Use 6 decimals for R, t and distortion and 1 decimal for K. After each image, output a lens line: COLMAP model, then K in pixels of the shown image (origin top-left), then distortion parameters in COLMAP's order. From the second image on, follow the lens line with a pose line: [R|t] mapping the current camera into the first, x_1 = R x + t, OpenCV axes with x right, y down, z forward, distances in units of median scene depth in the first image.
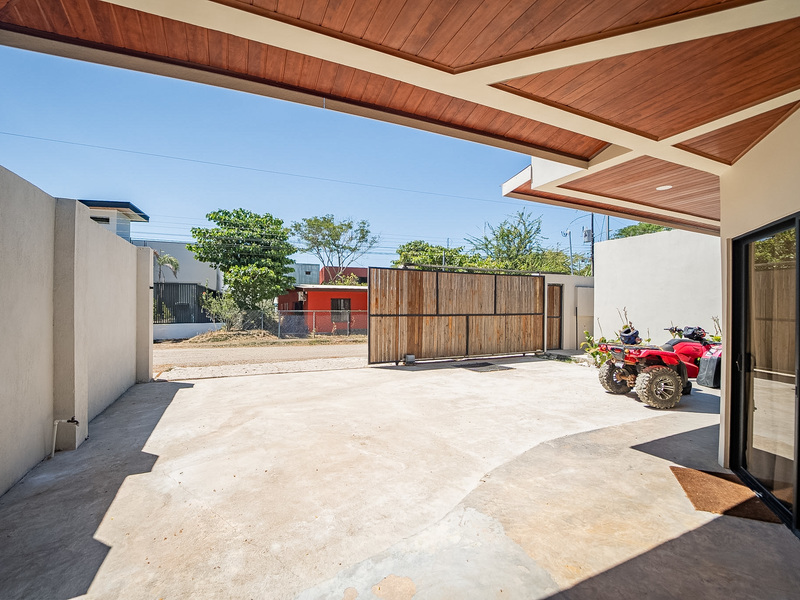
lens RADIAL K [[363.2, 0, 396.6], [0, 363.2, 301.3], [0, 0, 1]] dist [-0.018909, -0.000124]
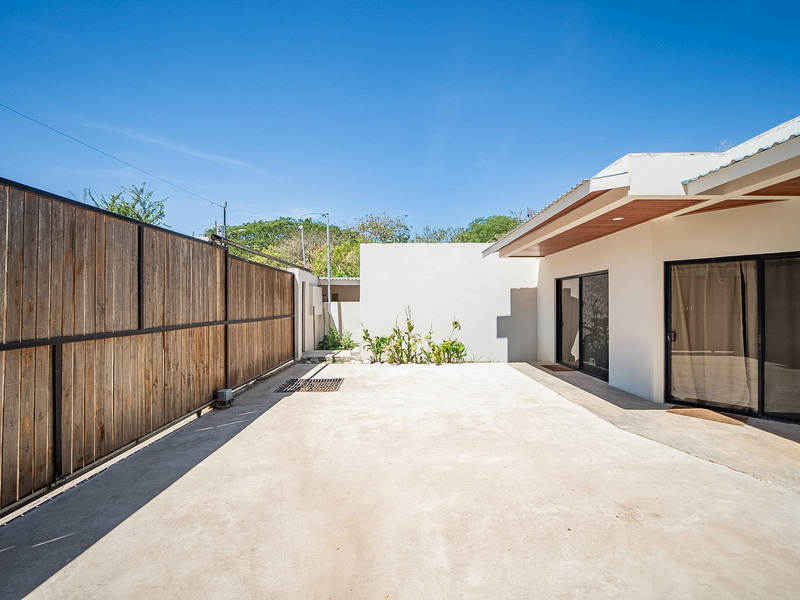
lens RADIAL K [[363.2, 0, 395.5], [0, 363.2, 300.6], [0, 0, 1]] dist [-0.018909, -0.000124]
pose [[0.432782, -0.000462, 0.901499, -0.627016], [0.001010, 0.999999, 0.000028, 0.000980], [-0.901498, 0.000899, 0.432782, 0.812935]]
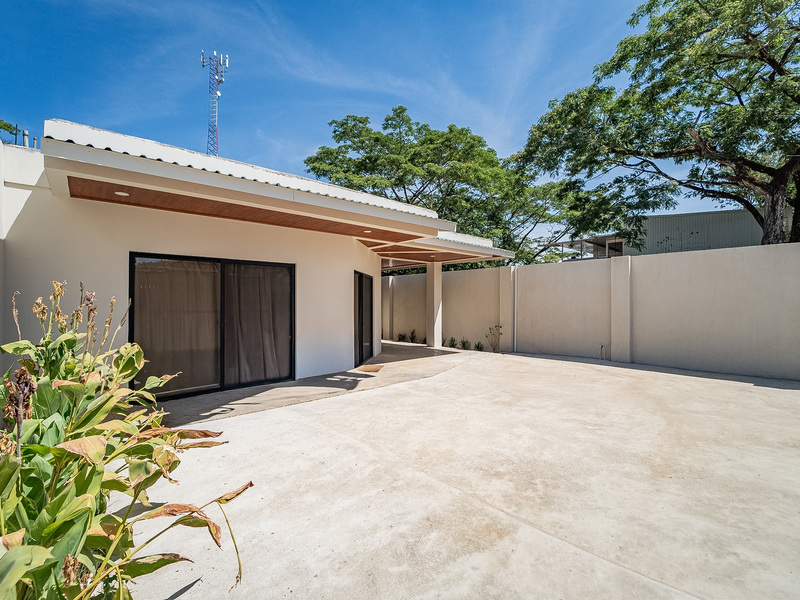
lens RADIAL K [[363.2, 0, 398.5], [0, 363.2, 304.6], [0, 0, 1]] dist [-0.018909, -0.000124]
pose [[-0.953566, -0.004846, -0.301144, 1.279845], [-0.001600, 0.999938, -0.011023, 0.047327], [0.301179, -0.010029, -0.953515, 2.276703]]
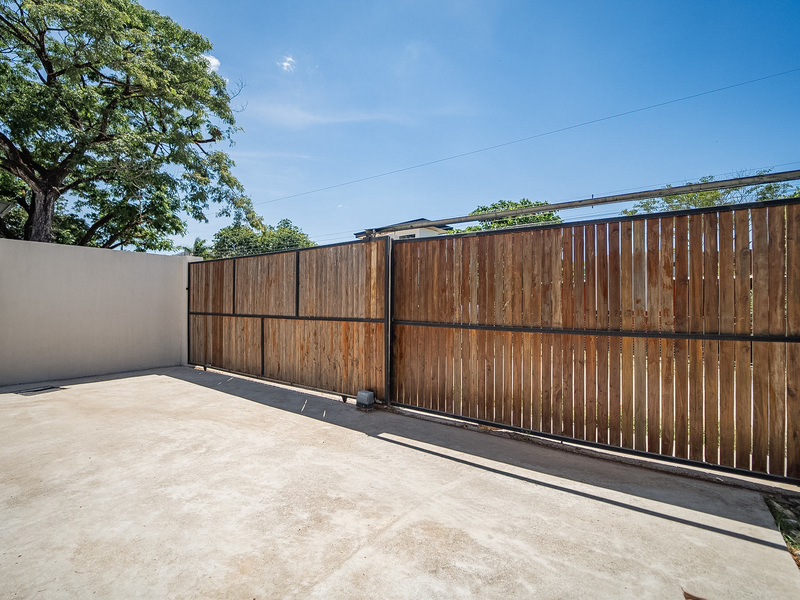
lens RADIAL K [[363.2, 0, 397.0], [0, 363.2, 302.6], [0, 0, 1]] dist [-0.018909, -0.000124]
pose [[0.503557, -0.005960, -0.863942, 1.457669], [0.004010, 0.999982, -0.004560, 0.026035], [0.863953, -0.001168, 0.503571, 1.419613]]
